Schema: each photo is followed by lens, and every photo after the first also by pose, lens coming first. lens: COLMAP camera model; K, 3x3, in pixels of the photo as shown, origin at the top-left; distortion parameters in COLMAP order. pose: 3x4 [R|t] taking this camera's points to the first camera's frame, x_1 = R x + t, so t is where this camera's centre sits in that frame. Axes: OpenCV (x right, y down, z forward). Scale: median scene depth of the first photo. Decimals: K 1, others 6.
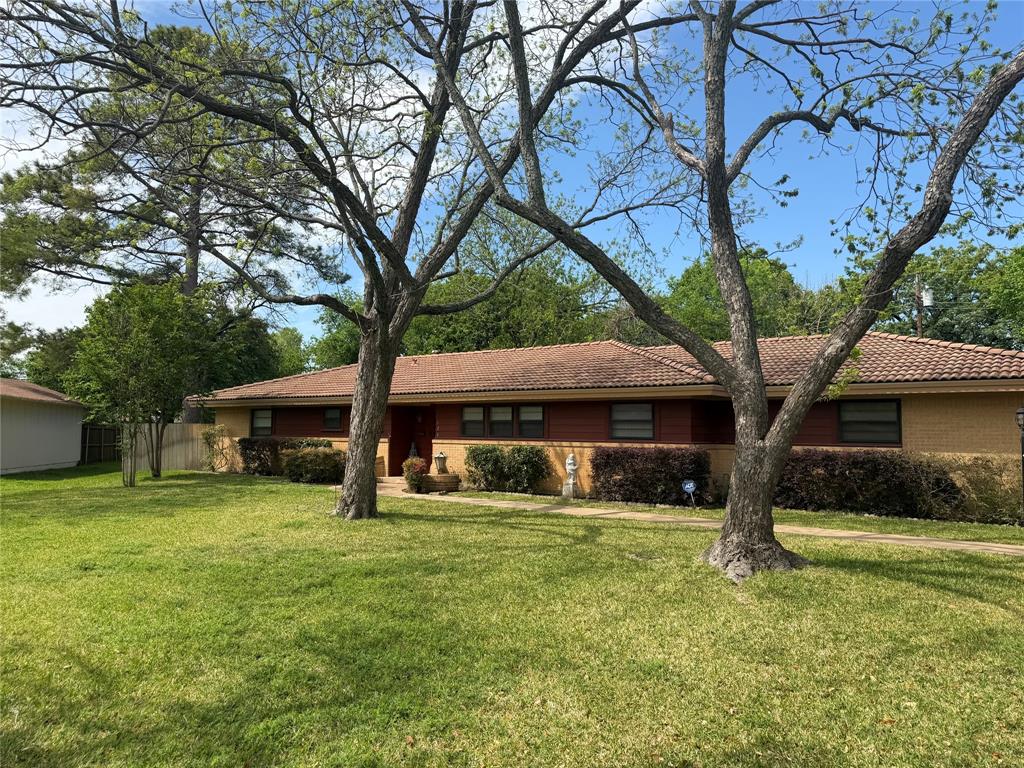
lens RADIAL K [[713.7, 0, 512.0], [0, 713.7, 384.0], [0, 0, 1]] dist [0.049562, 0.000115]
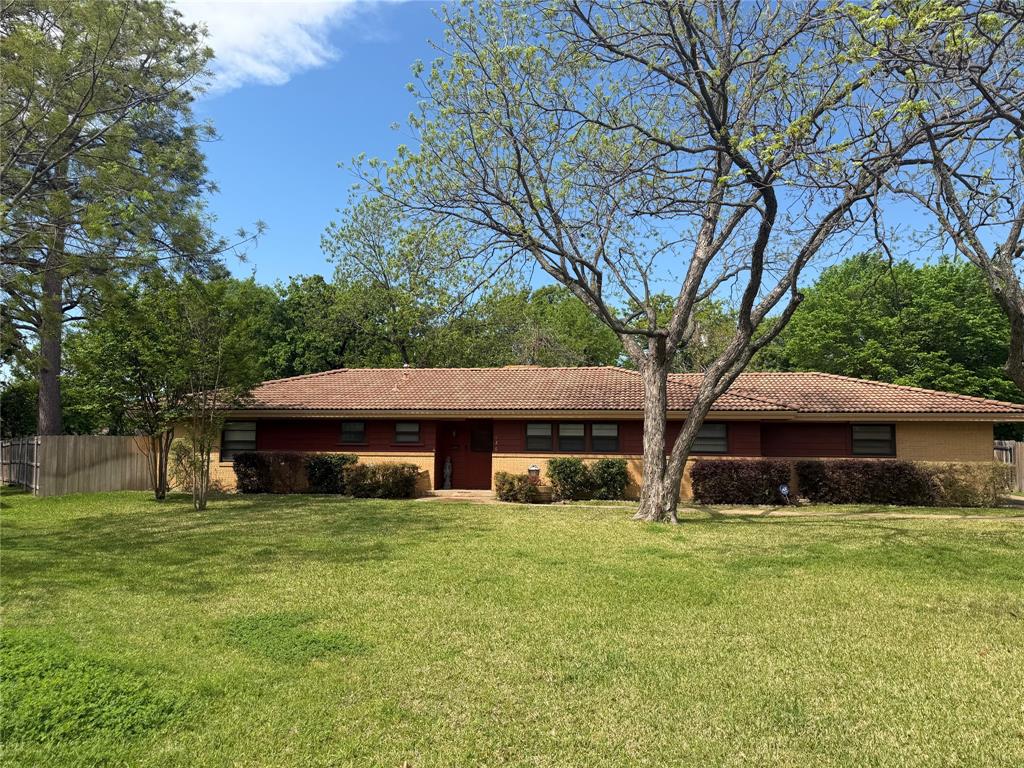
lens RADIAL K [[713.7, 0, 512.0], [0, 713.7, 384.0], [0, 0, 1]] dist [0.049562, 0.000115]
pose [[0.875239, 0.044176, 0.481669, -0.675021], [-0.034829, 0.998992, -0.028334, 0.005266], [-0.482435, 0.008023, 0.875895, 0.077885]]
